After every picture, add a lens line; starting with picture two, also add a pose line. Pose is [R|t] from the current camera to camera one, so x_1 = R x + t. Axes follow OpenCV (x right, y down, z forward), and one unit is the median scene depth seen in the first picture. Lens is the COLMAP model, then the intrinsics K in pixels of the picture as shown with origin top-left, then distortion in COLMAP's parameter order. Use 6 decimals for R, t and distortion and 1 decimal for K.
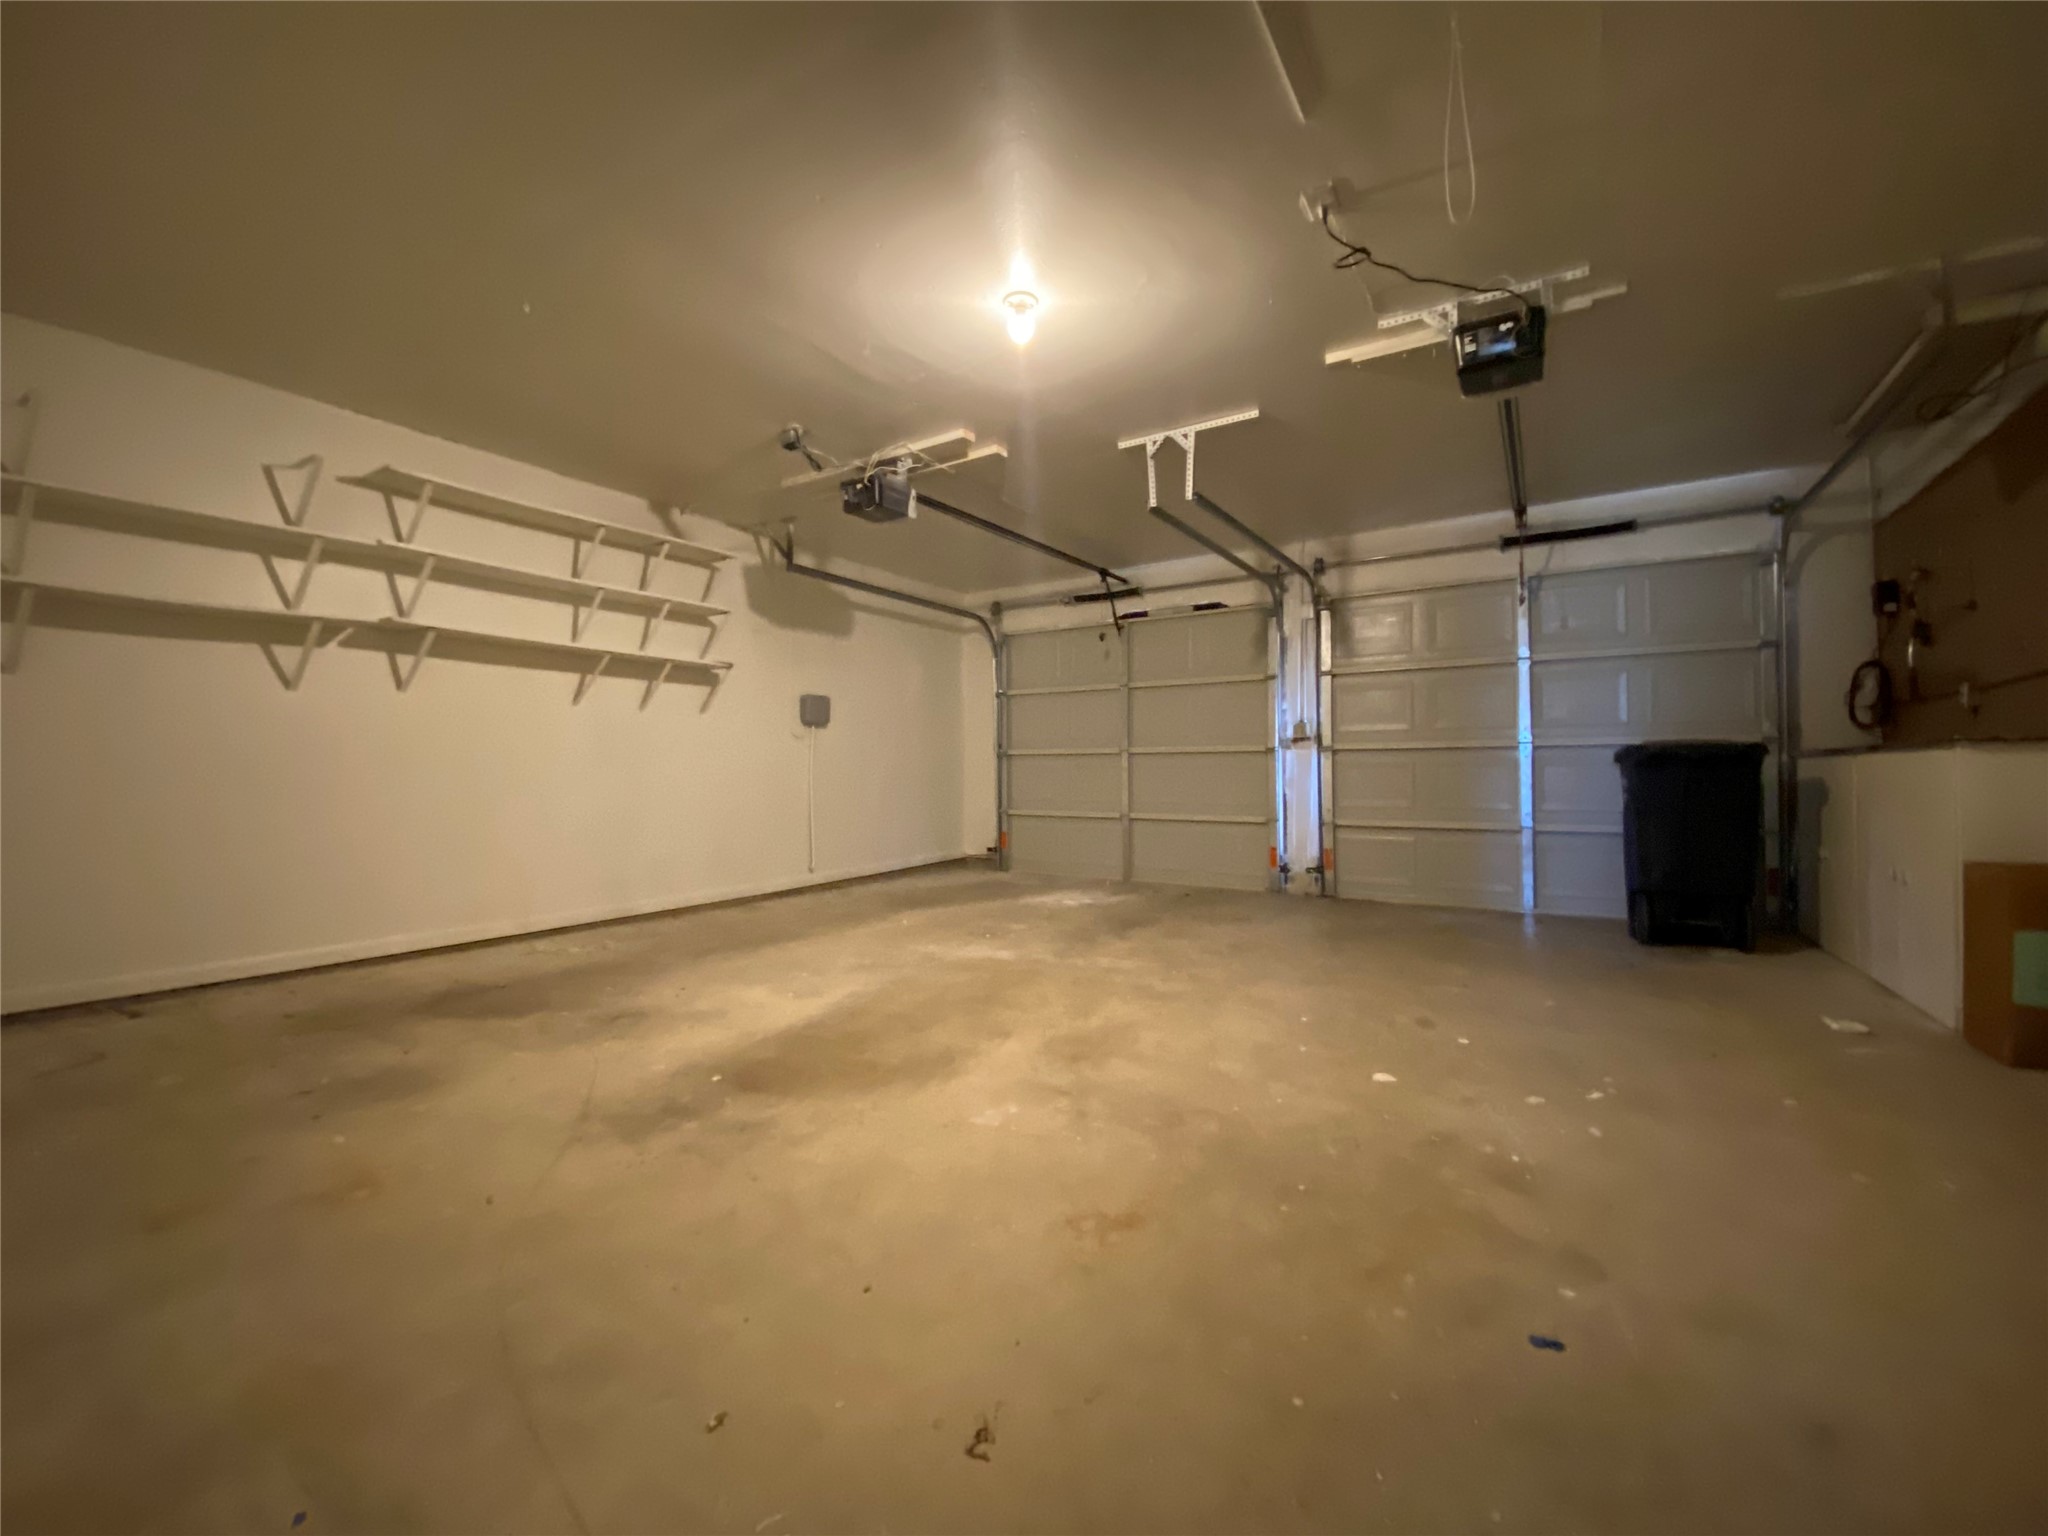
lens RADIAL K [[838.8, 0, 1024.0], [0, 838.8, 768.0], [0, 0, 1]] dist [0.037019, -0.000044]
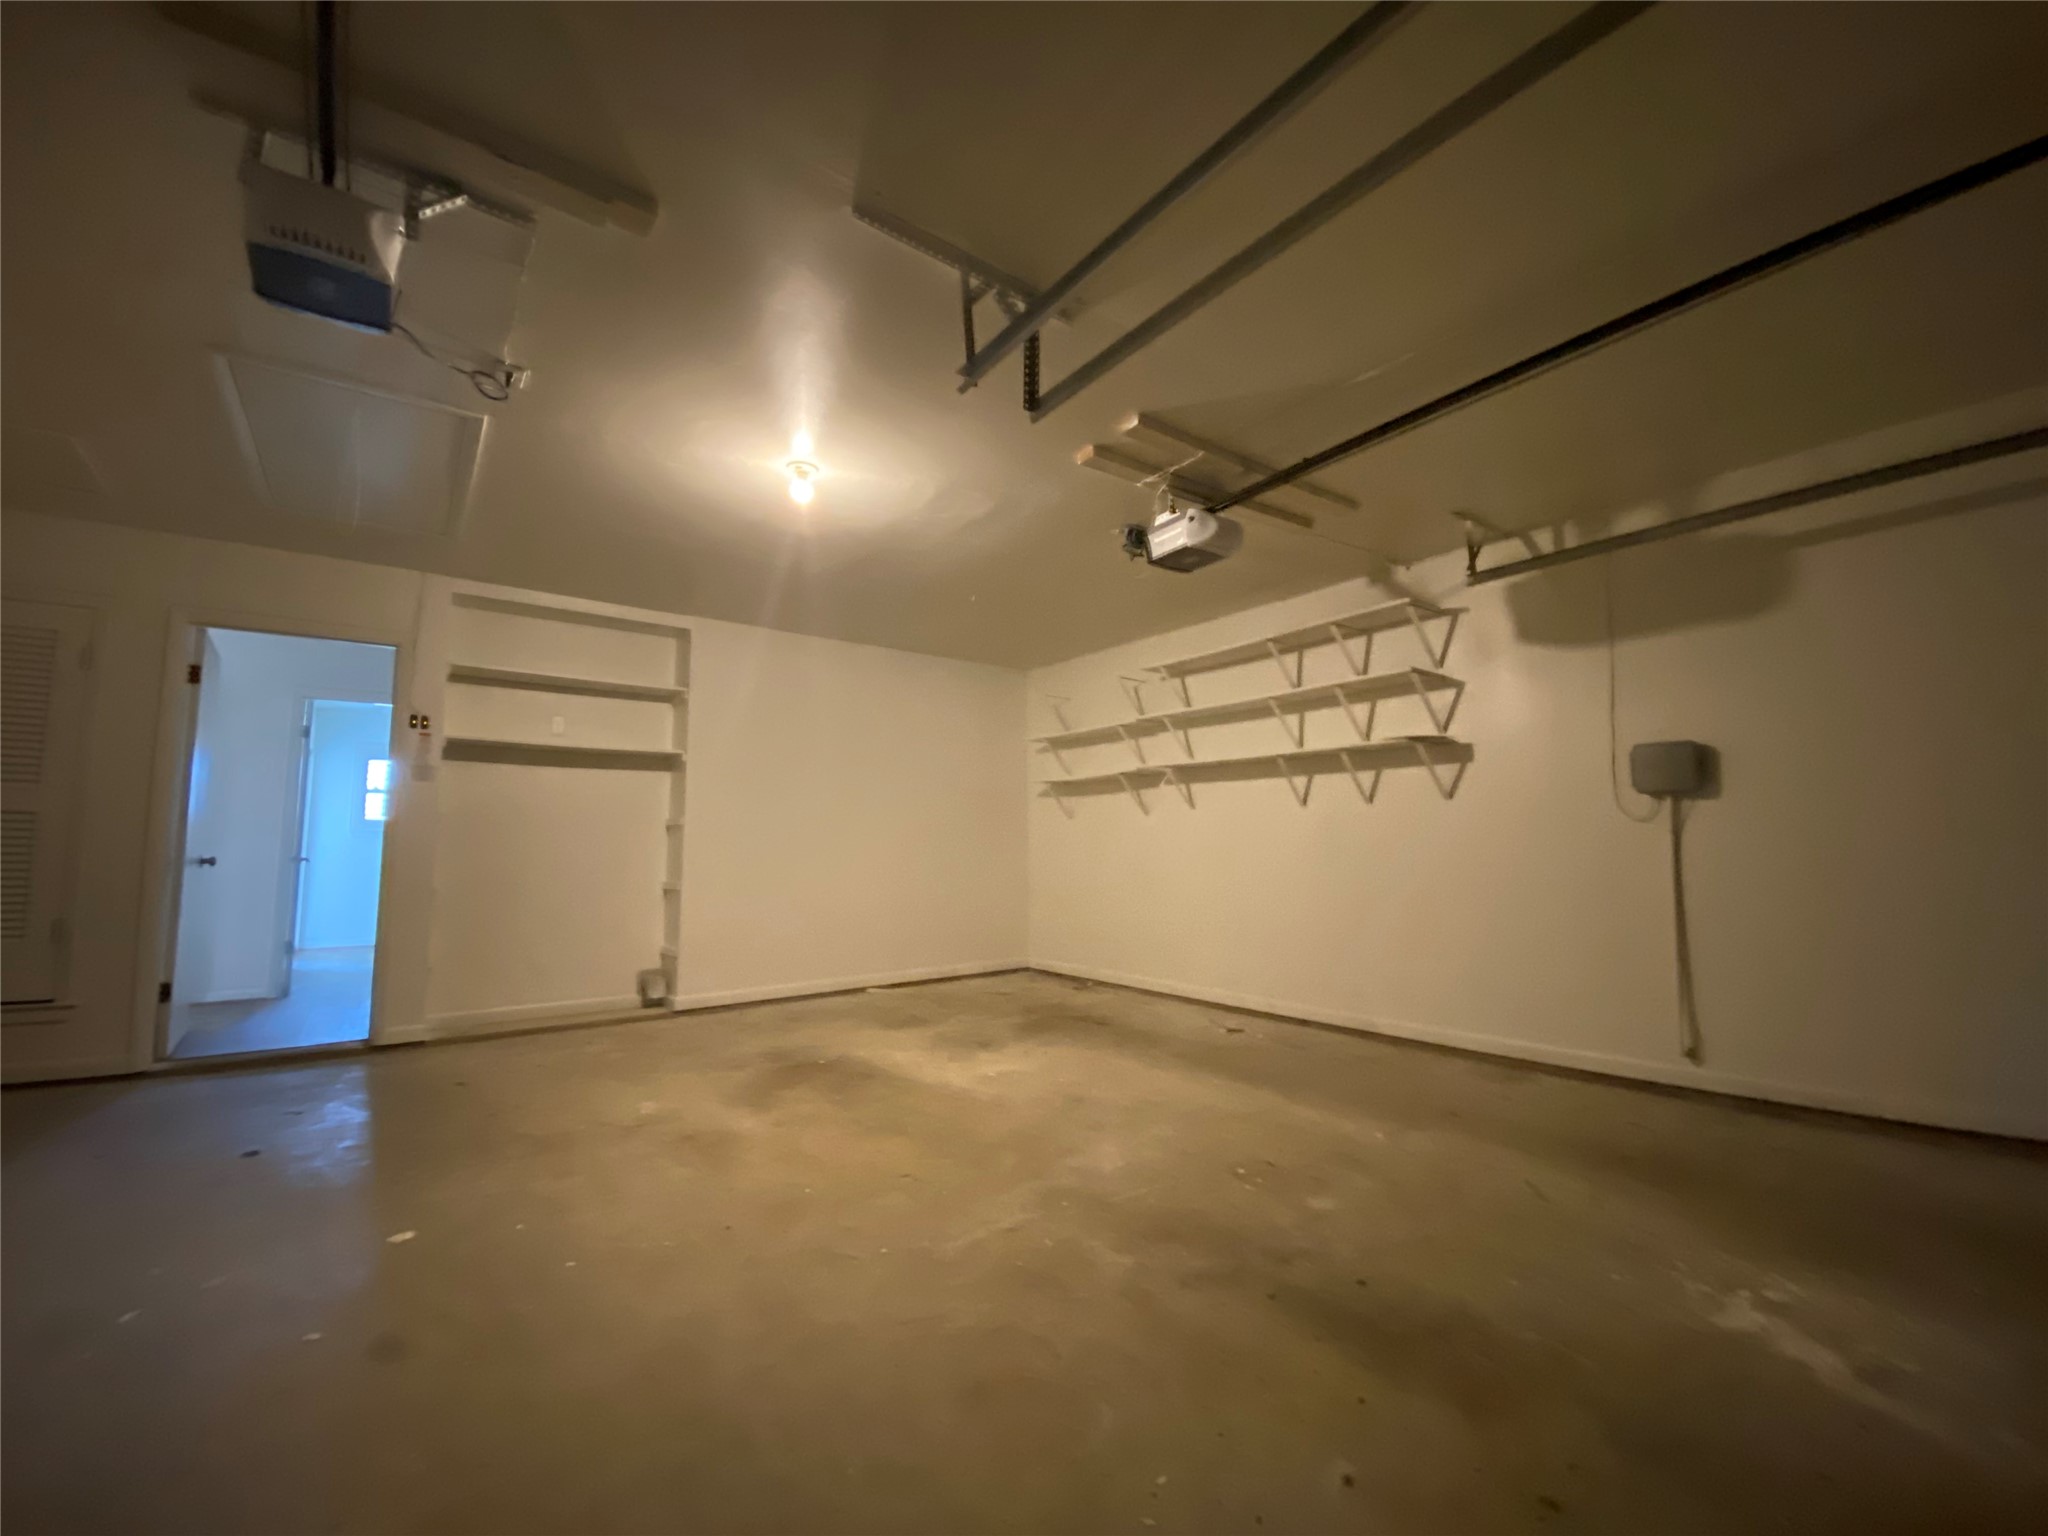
lens RADIAL K [[829.1, 0, 1024.0], [0, 829.1, 768.0], [0, 0, 1]] dist [-0.016710, -0.000266]
pose [[-0.352704, -0.082219, -0.932116, 0.570060], [0.010831, 0.995707, -0.091927, -0.030372], [0.935672, -0.042519, -0.350299, 1.059484]]
